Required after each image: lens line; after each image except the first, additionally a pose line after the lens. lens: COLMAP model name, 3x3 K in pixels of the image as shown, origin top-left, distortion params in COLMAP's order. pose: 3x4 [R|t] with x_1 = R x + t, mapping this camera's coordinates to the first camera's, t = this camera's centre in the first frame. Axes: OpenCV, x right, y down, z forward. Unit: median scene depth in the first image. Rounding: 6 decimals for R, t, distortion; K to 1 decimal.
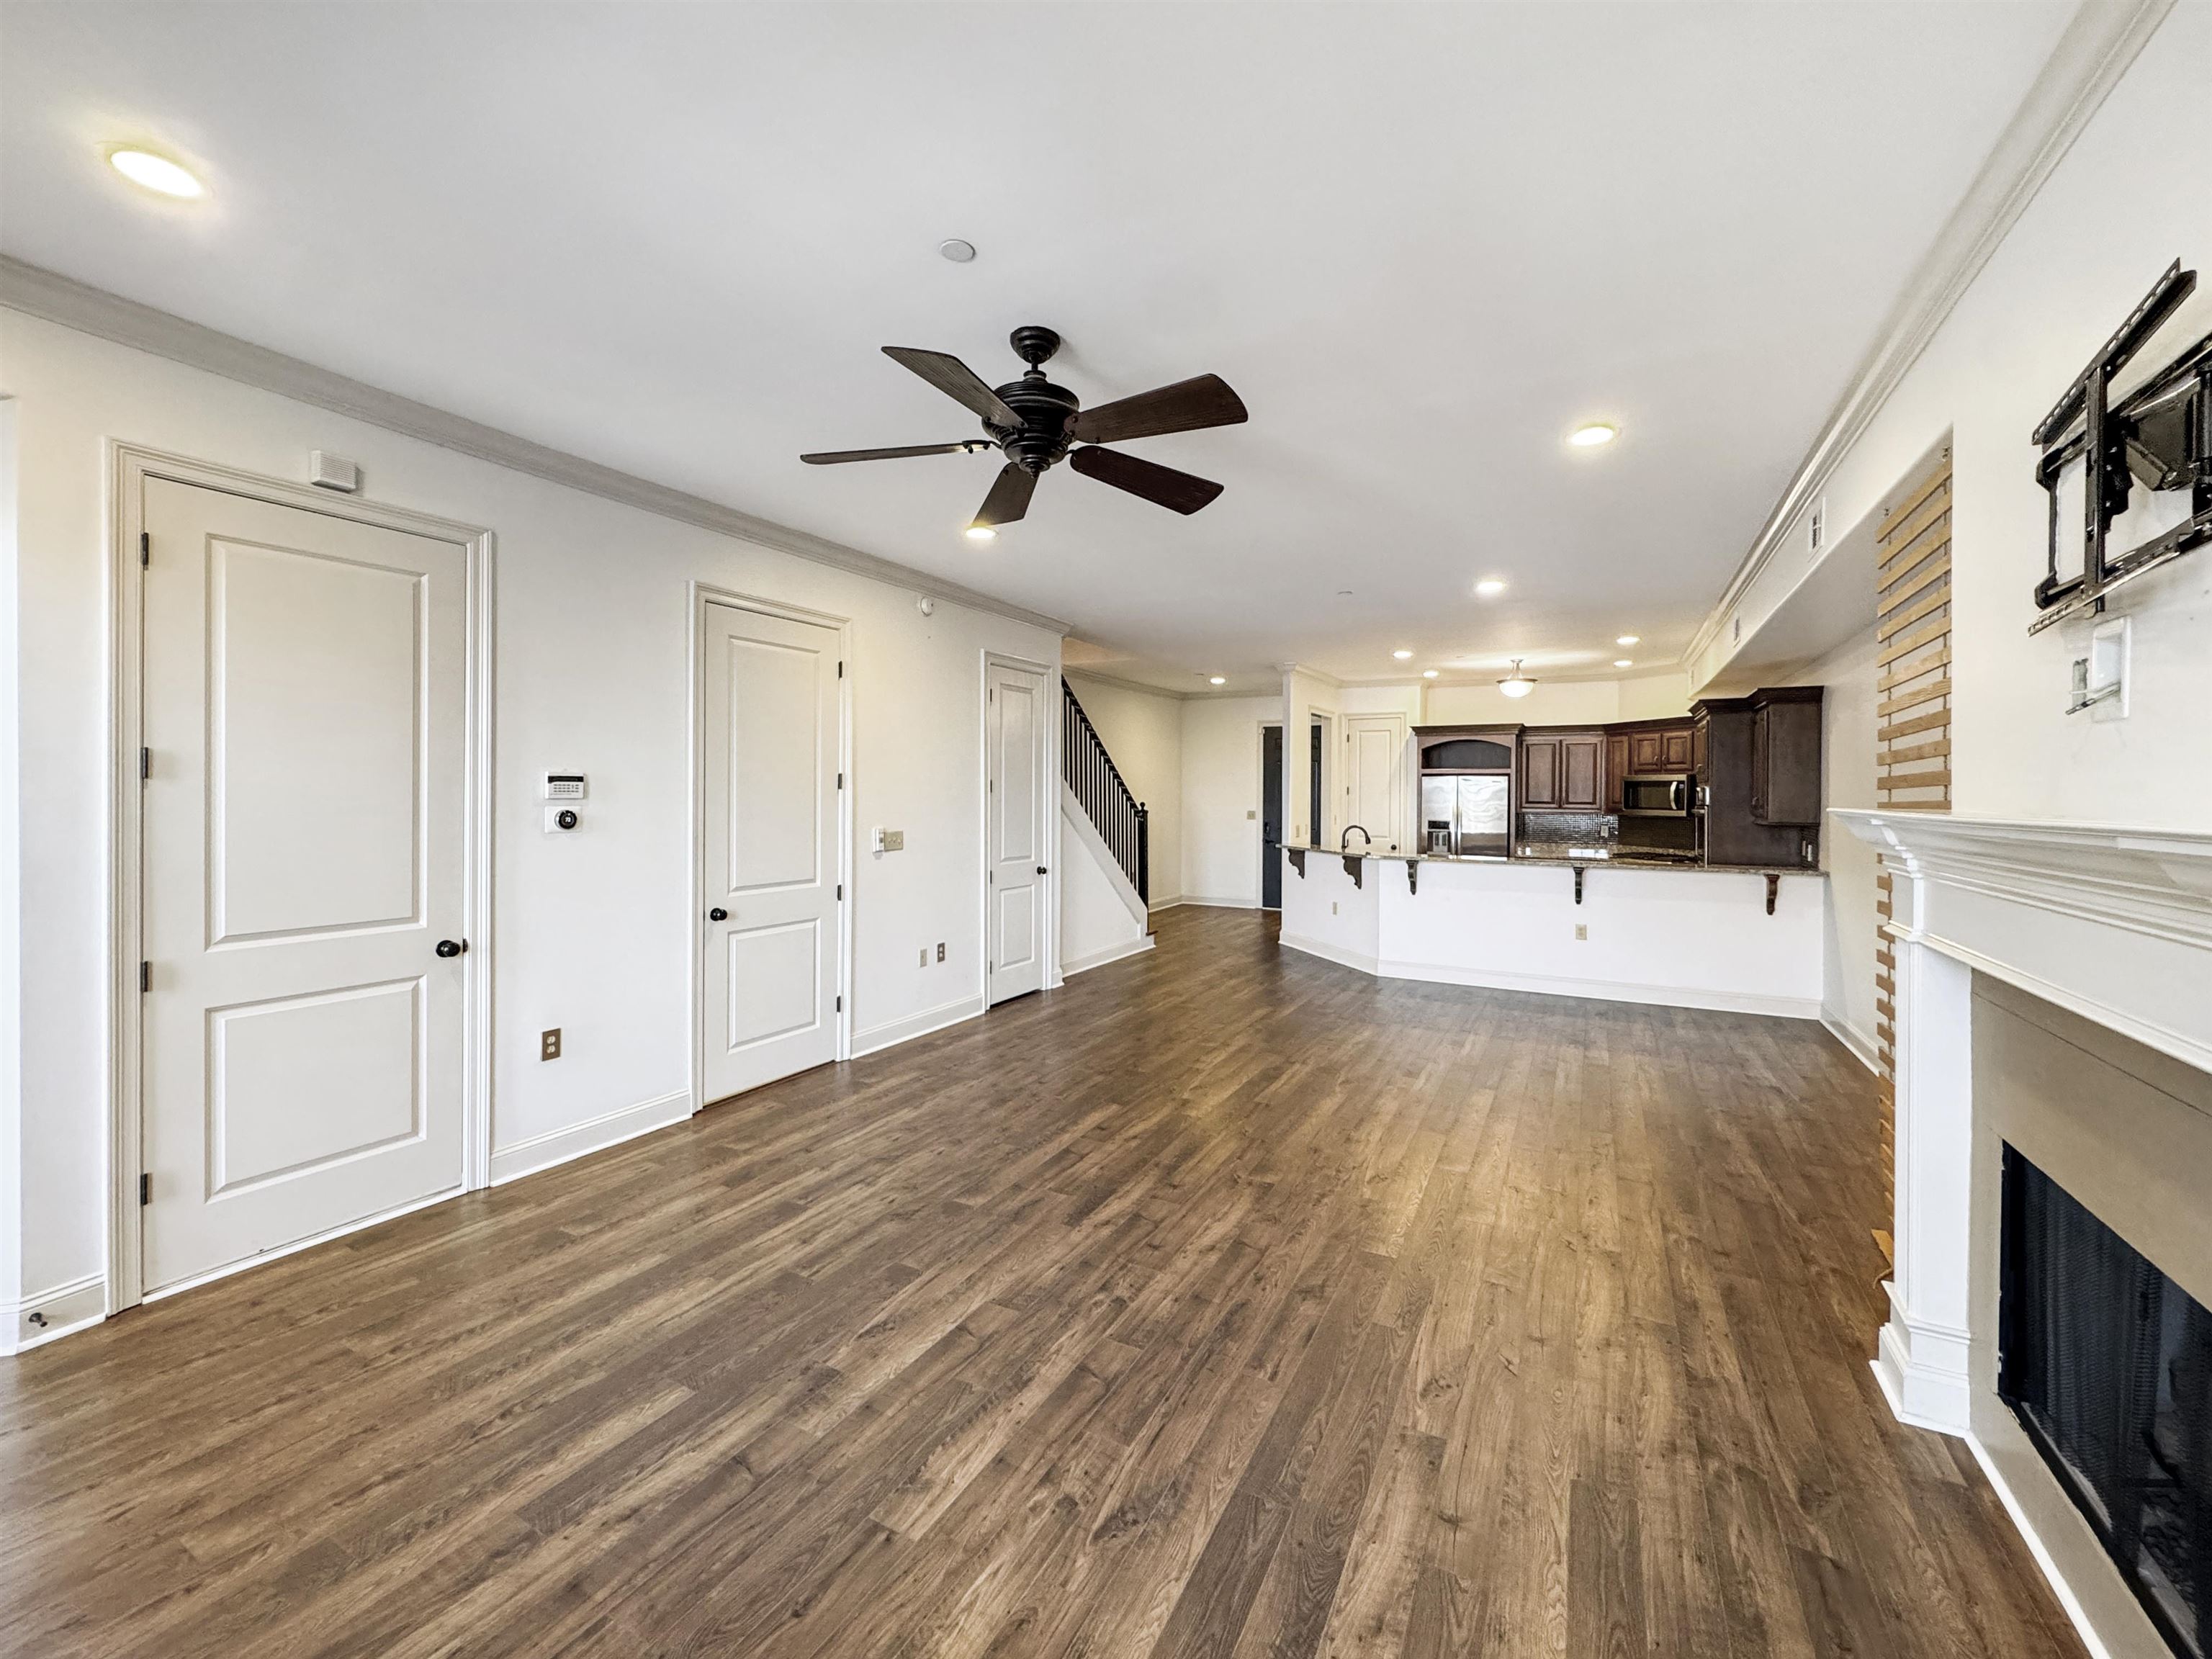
lens RADIAL K [[935.5, 0, 1159.2], [0, 935.5, 830.3], [0, 0, 1]] dist [0.000603, -0.001518]
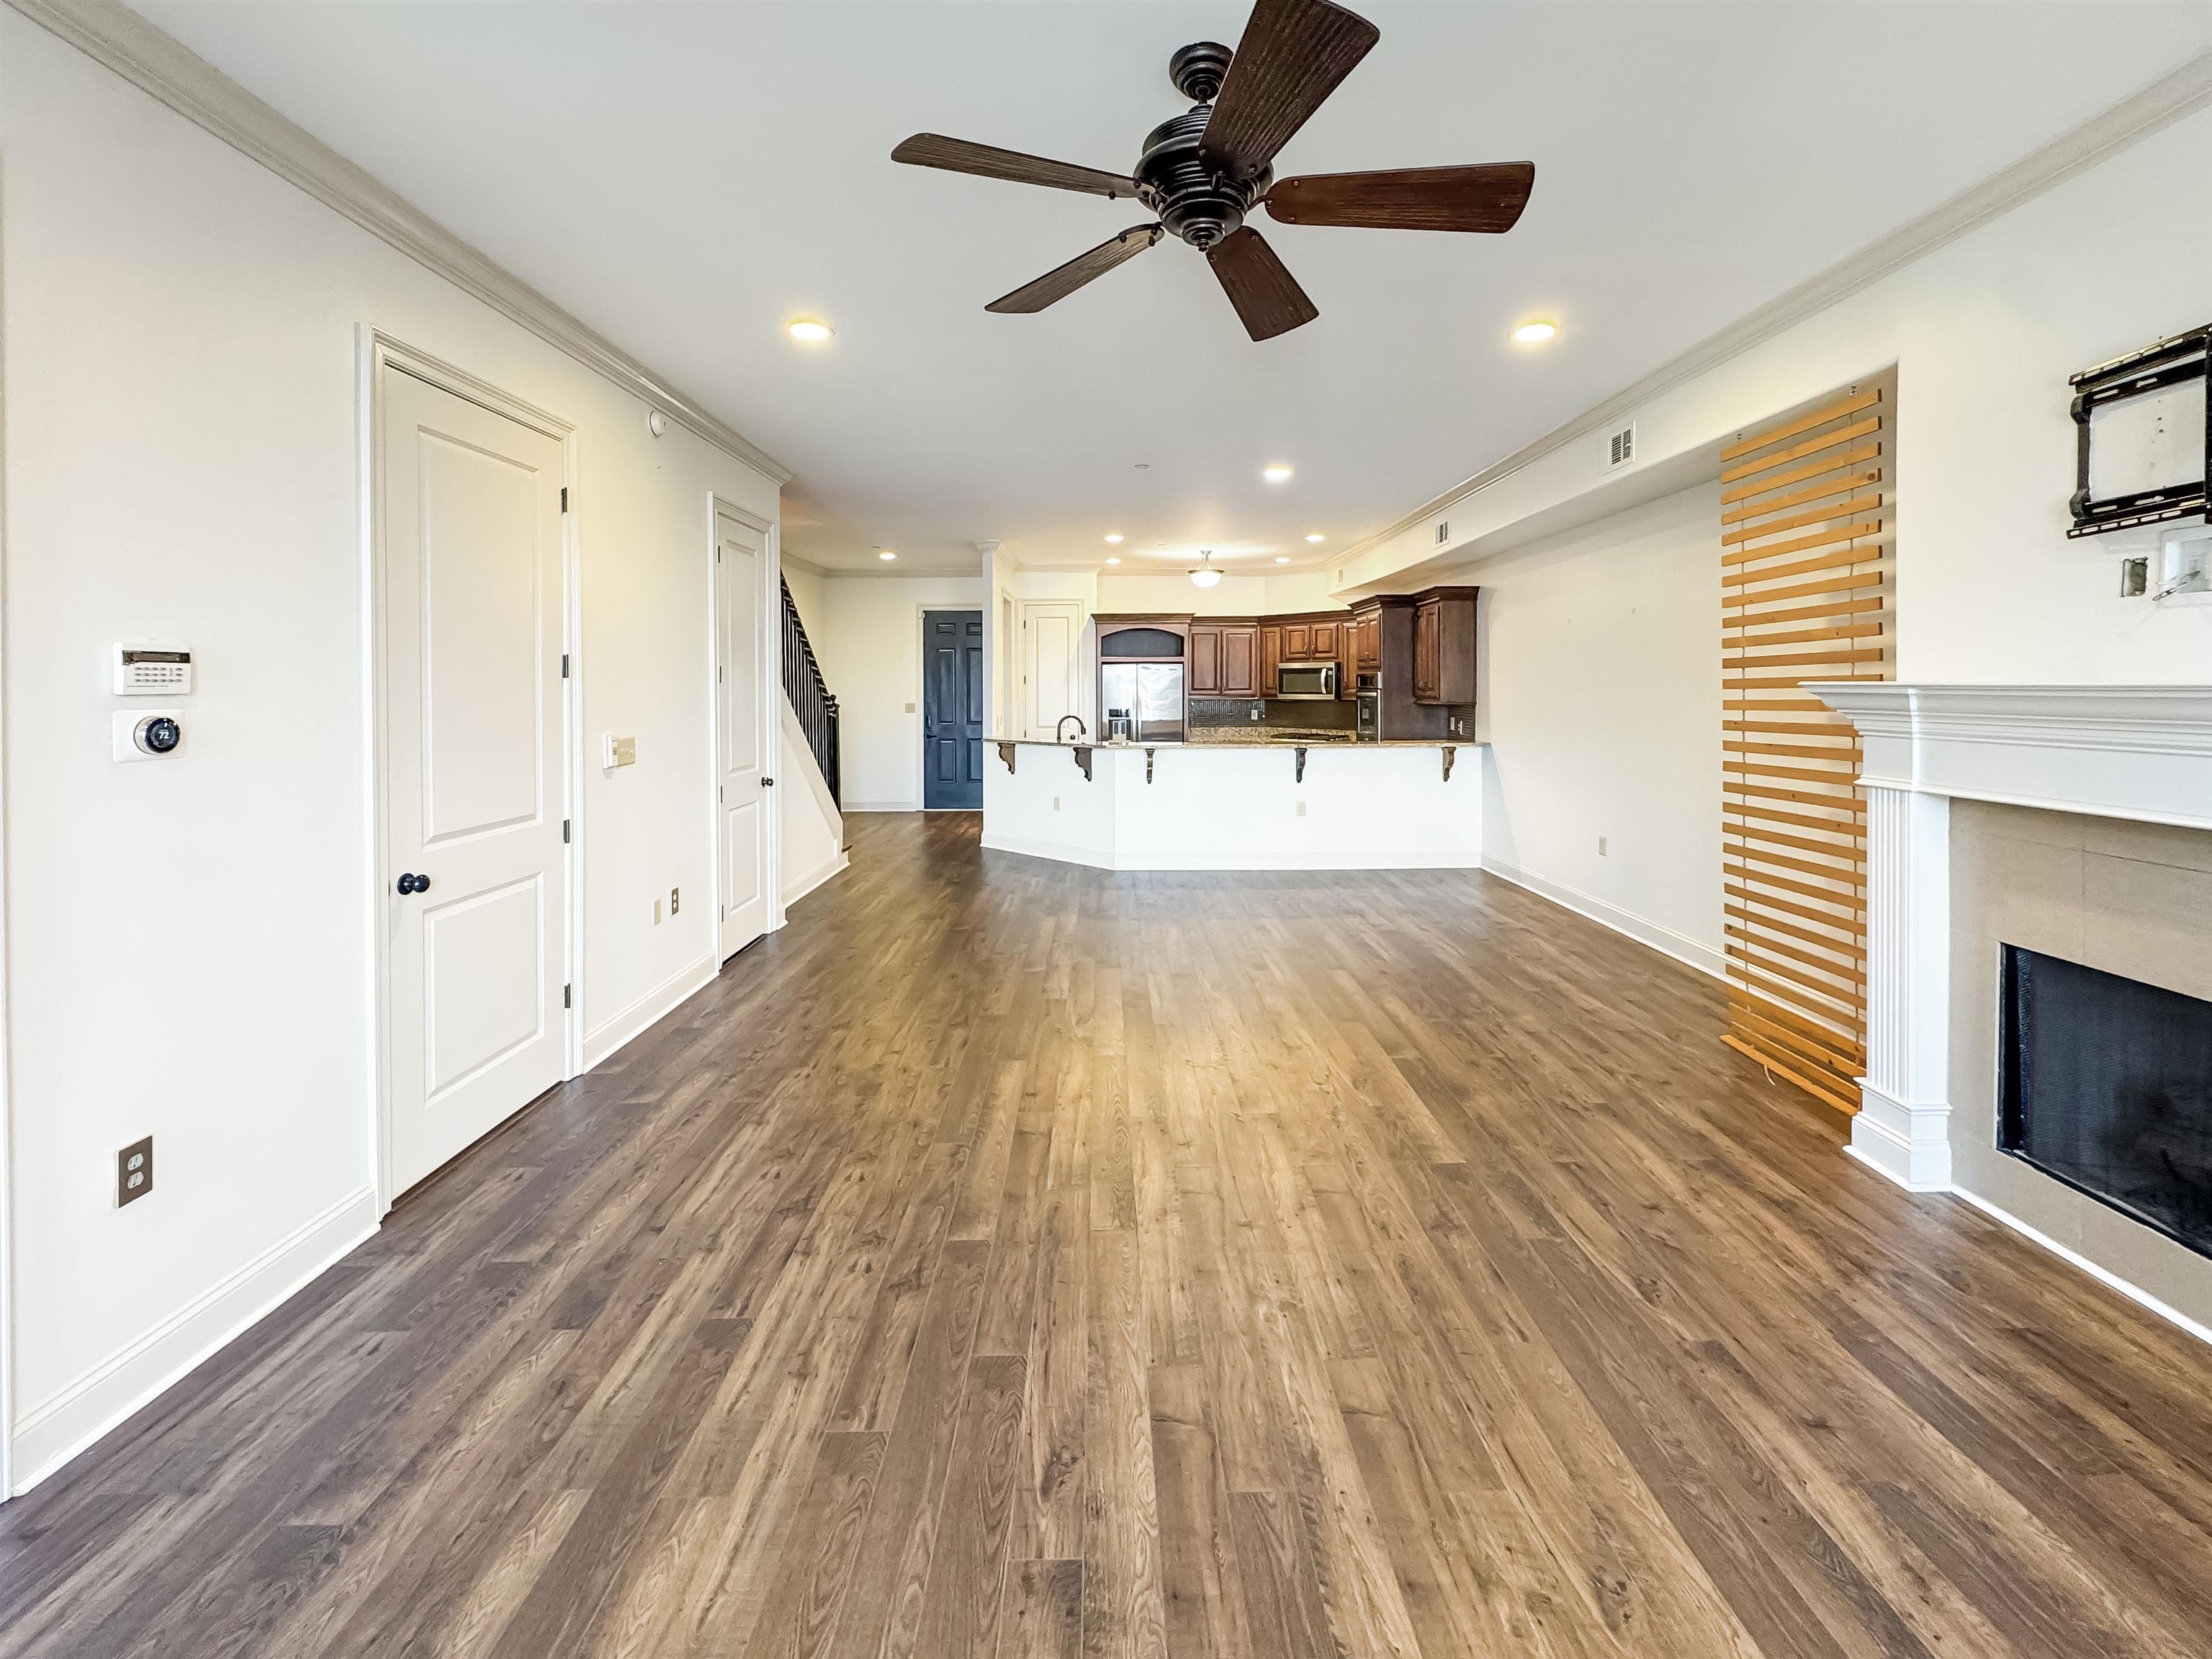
lens RADIAL K [[935.5, 0, 1136.3], [0, 935.5, 727.0], [0, 0, 1]] dist [0.000603, -0.001518]
pose [[0.871713, -0.032595, 0.488931, -0.419648], [0.030356, 0.999461, 0.012509, -0.006614], [-0.489076, 0.003937, 0.872232, 0.283600]]
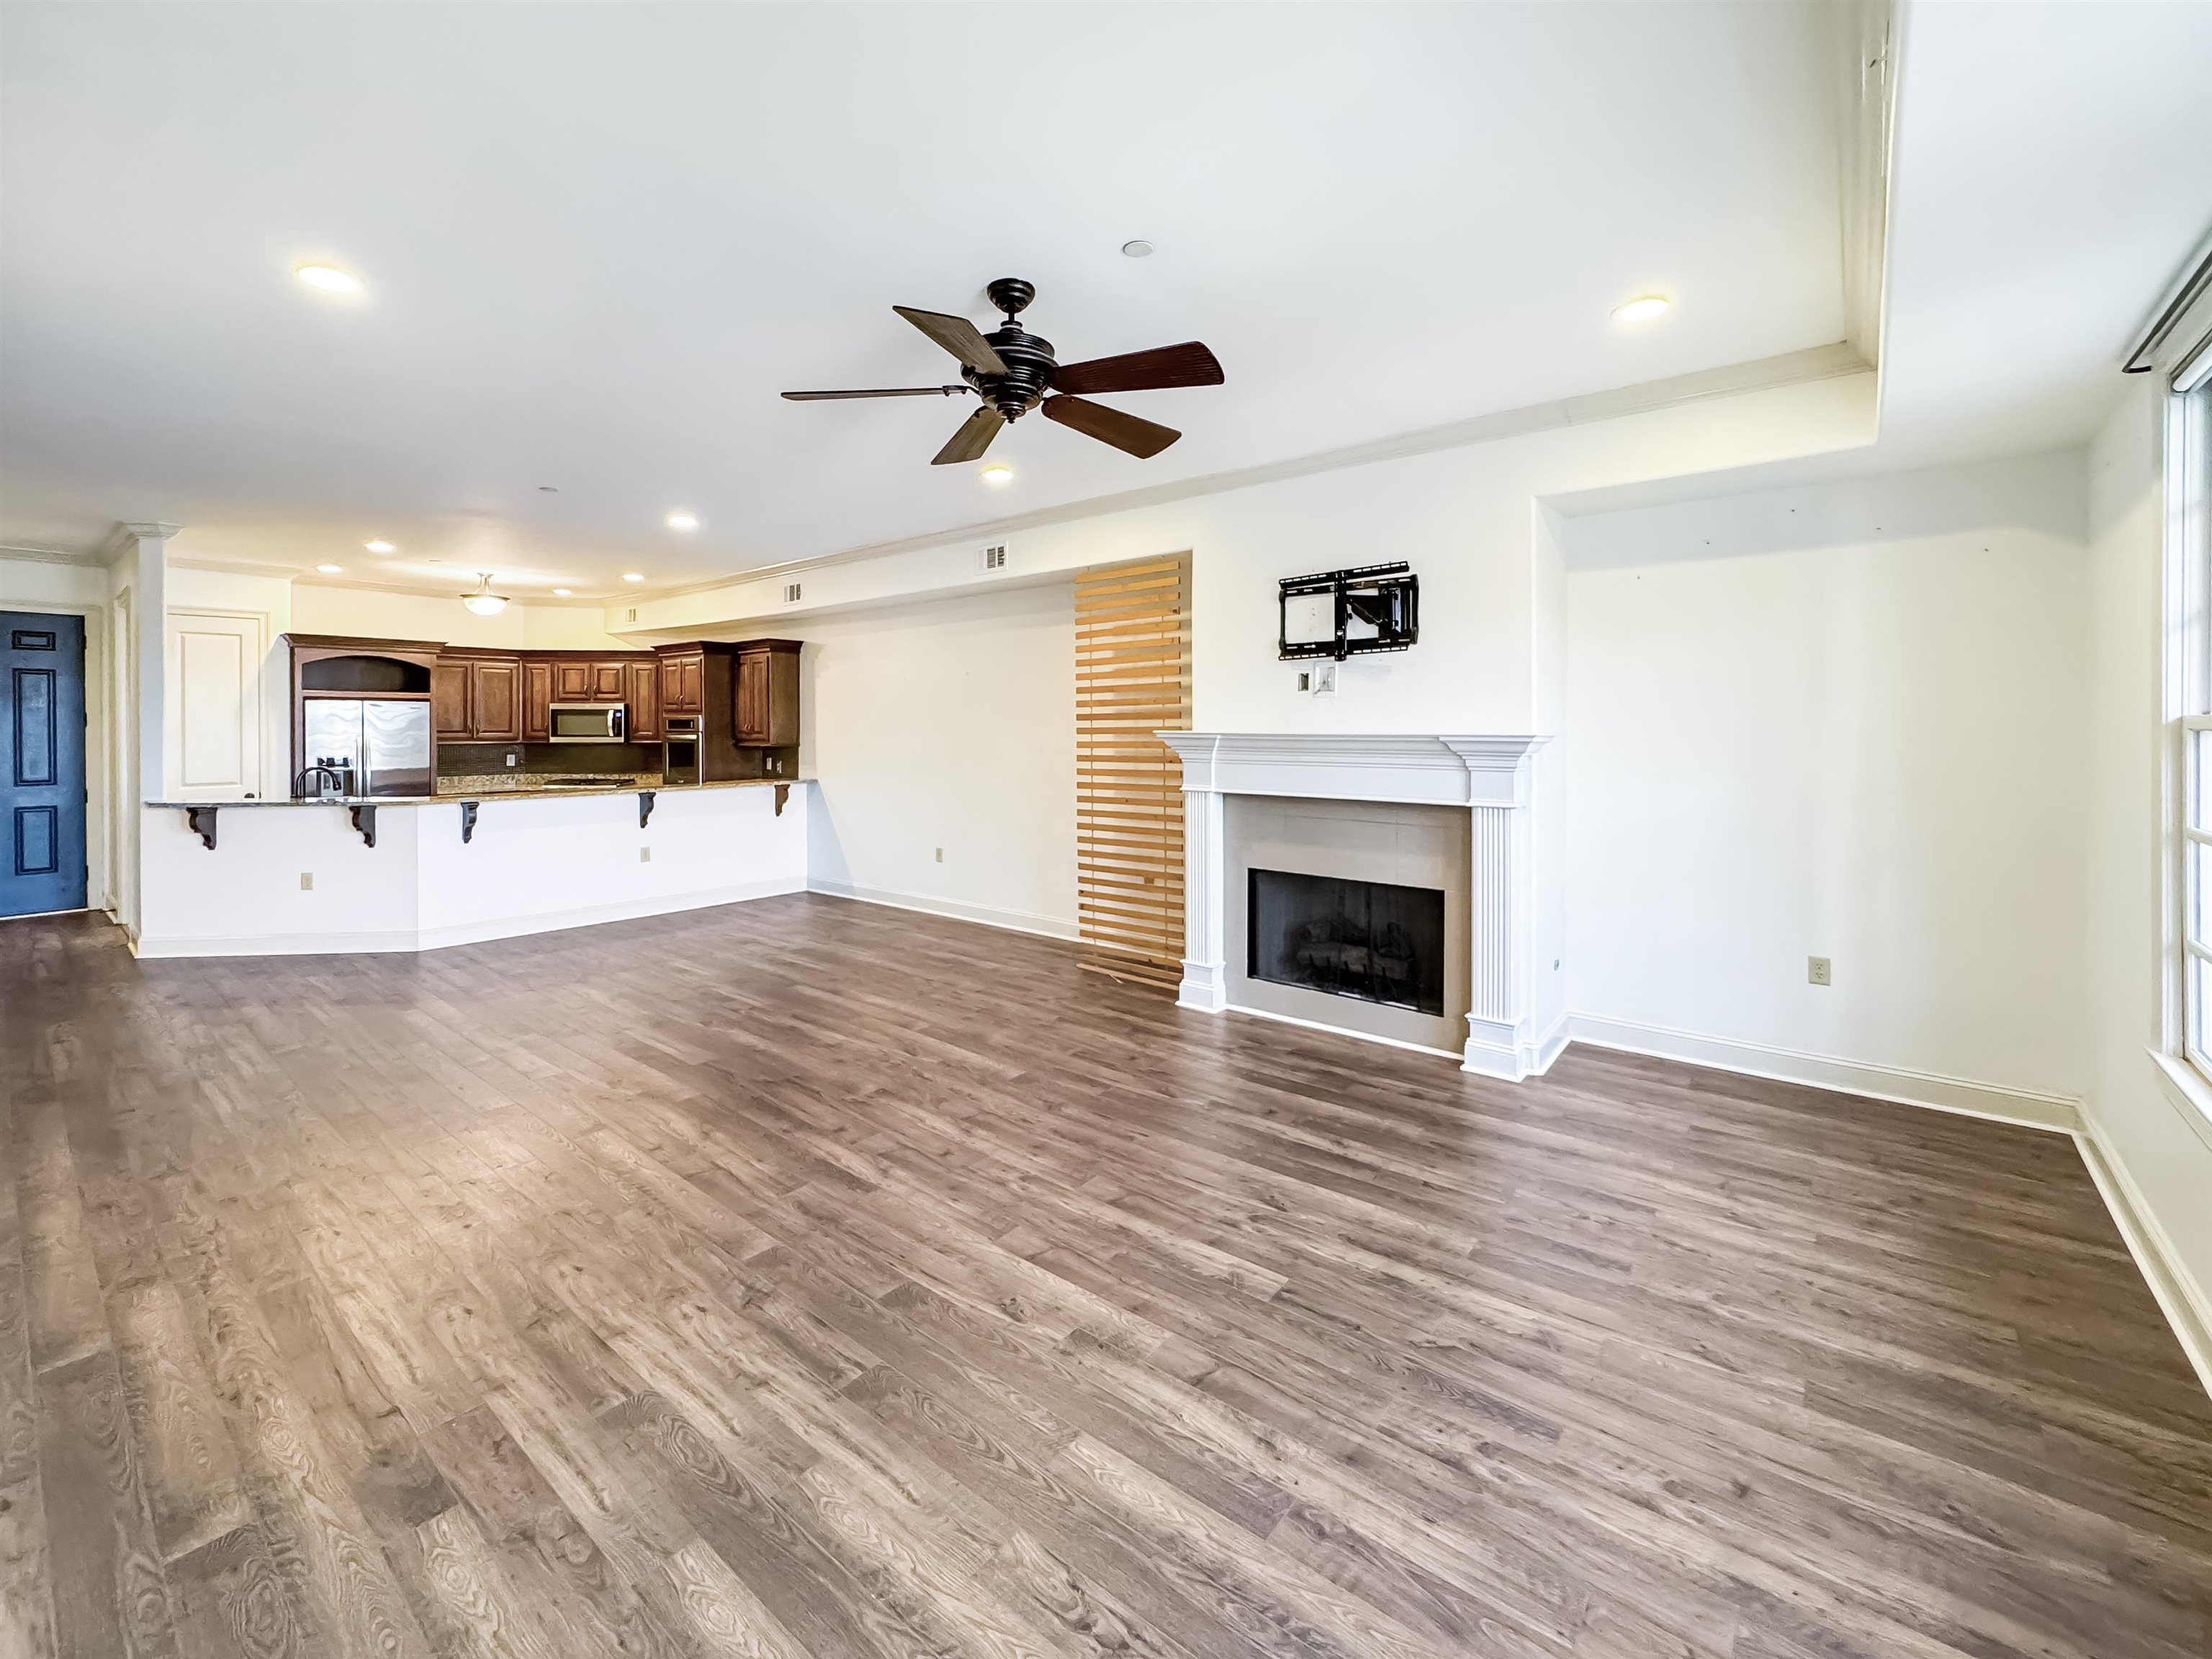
lens RADIAL K [[935.5, 0, 1120.9], [0, 935.5, 757.9], [0, 0, 1]] dist [0.000603, -0.001518]
pose [[0.165077, -0.040573, 0.985446, -0.869361], [0.038681, 0.998651, 0.034637, -0.026701], [-0.985522, 0.032400, 0.166424, 0.537165]]
